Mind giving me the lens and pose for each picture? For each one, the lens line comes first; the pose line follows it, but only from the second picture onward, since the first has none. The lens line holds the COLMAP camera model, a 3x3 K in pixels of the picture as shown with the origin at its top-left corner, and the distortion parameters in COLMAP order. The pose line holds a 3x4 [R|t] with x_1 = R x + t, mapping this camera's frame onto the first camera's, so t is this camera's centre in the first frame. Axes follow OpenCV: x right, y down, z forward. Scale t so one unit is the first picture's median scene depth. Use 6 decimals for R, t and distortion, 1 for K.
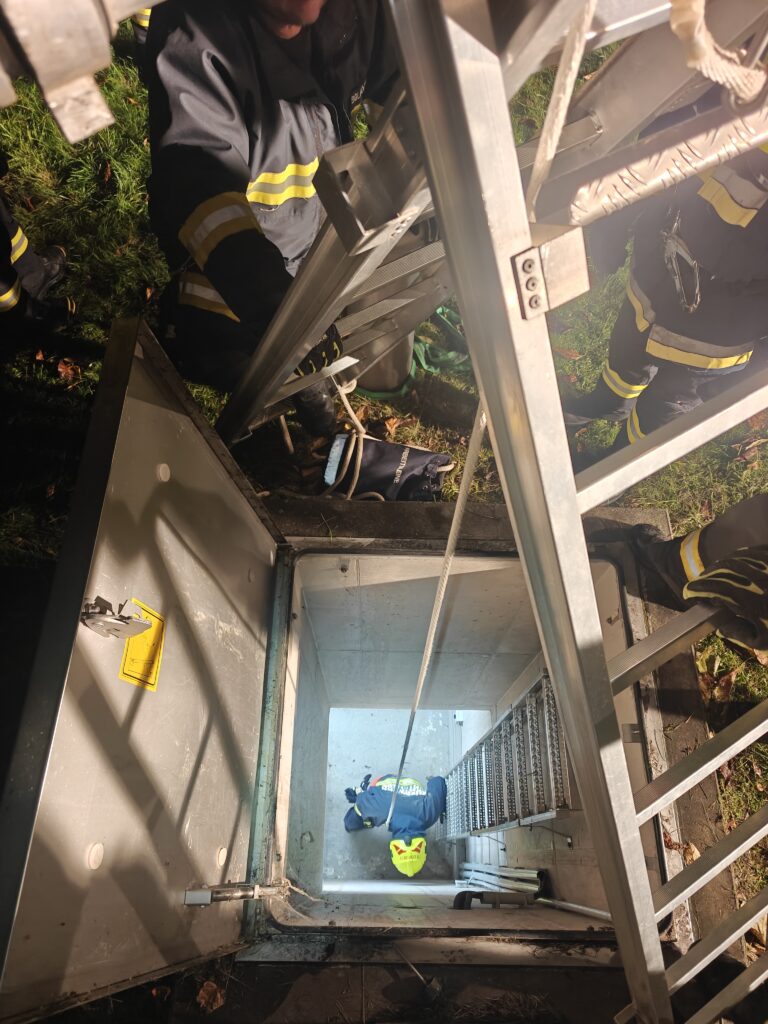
lens RADIAL K [[701.4, 0, 385.6], [0, 701.4, 516.9], [0, 0, 1]] dist [0.003434, -0.001098]
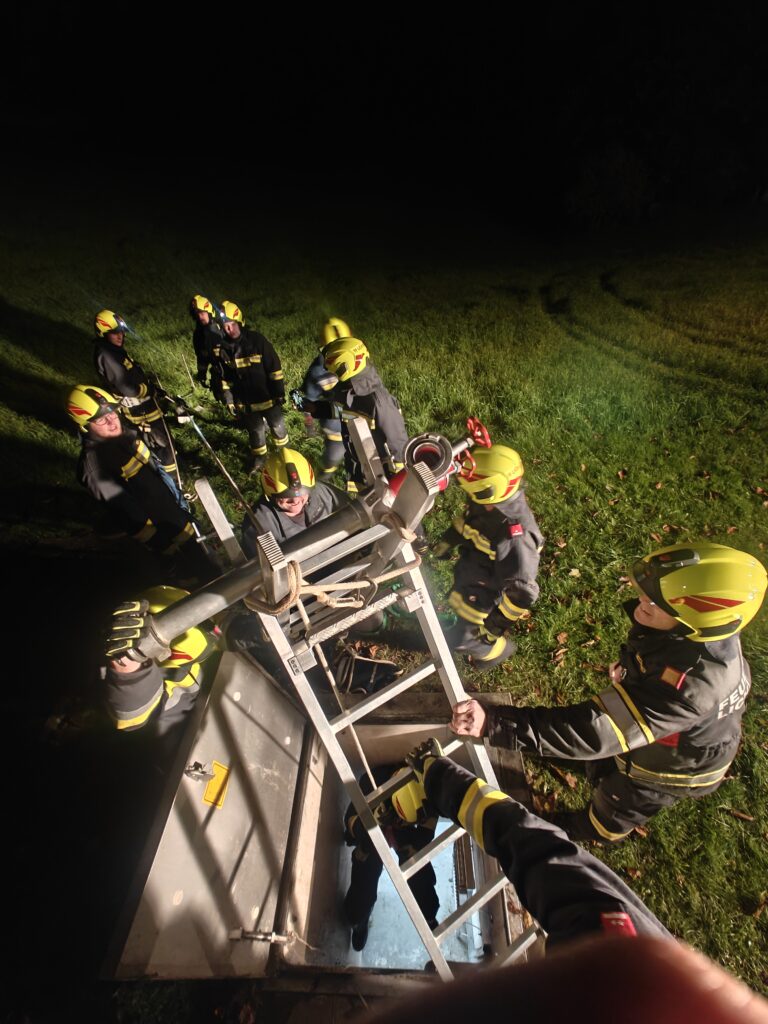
lens RADIAL K [[419.1, 0, 383.7], [0, 419.1, 515.4], [0, 0, 1]] dist [-0.002218, -0.000266]
pose [[0.992426, -0.078841, -0.094205, 0.297154], [0.039170, 0.929937, -0.365628, -0.082151], [0.116431, 0.359169, 0.925982, -0.380132]]
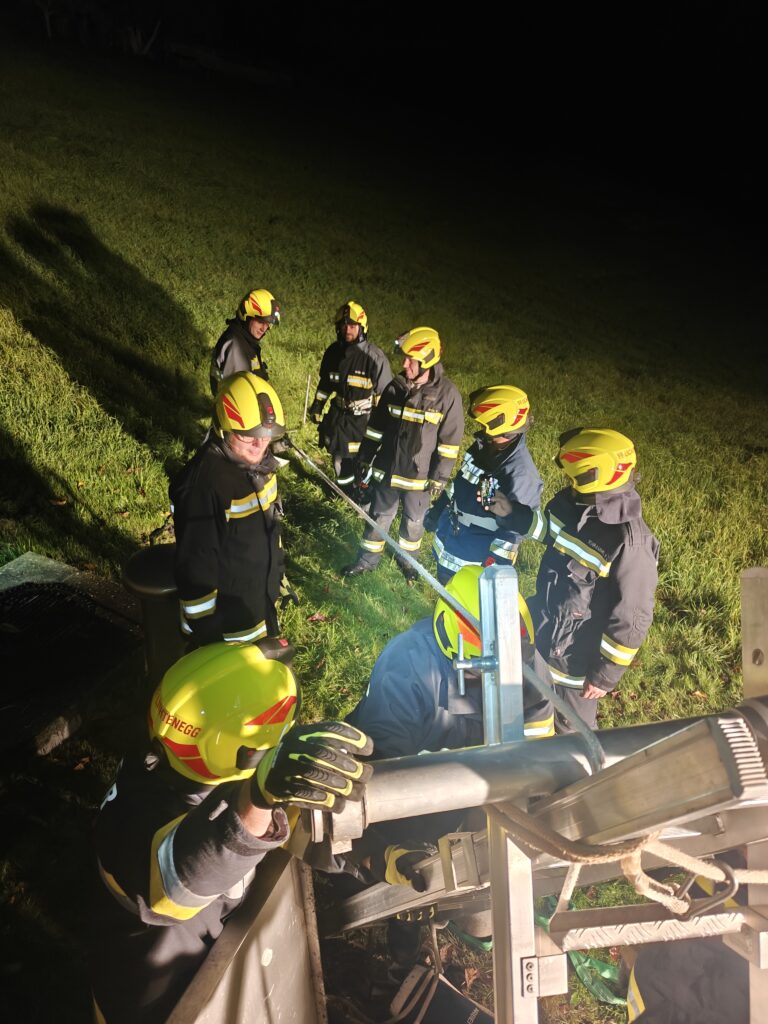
lens RADIAL K [[692.6, 0, 380.4], [0, 692.6, 521.5], [0, 0, 1]] dist [0.045804, -0.058108]
pose [[0.926346, 0.245853, -0.285375, 0.025642], [-0.368517, 0.748334, -0.551536, -0.026884], [0.077959, 0.616079, 0.783817, -0.360159]]
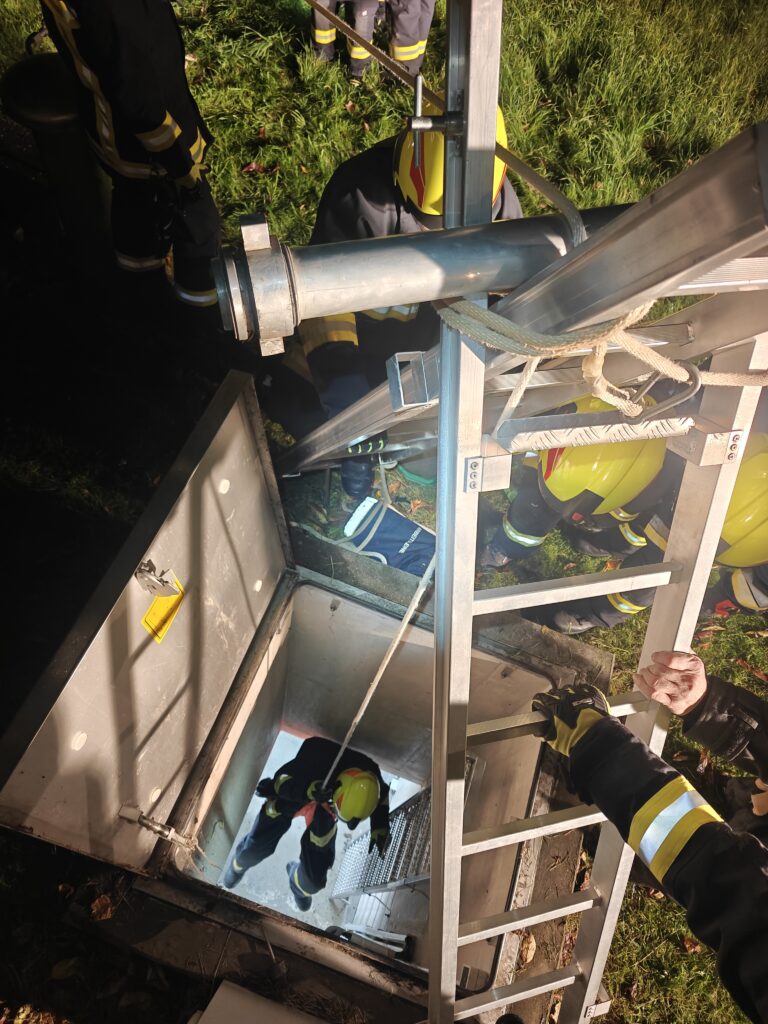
lens RADIAL K [[692.6, 0, 380.4], [0, 692.6, 521.5], [0, 0, 1]] dist [0.045804, -0.058108]
pose [[0.940589, 0.335473, -0.052436, 0.038193], [-0.338617, 0.938179, -0.071821, -0.006233], [0.025101, 0.085310, 0.996038, -0.237044]]
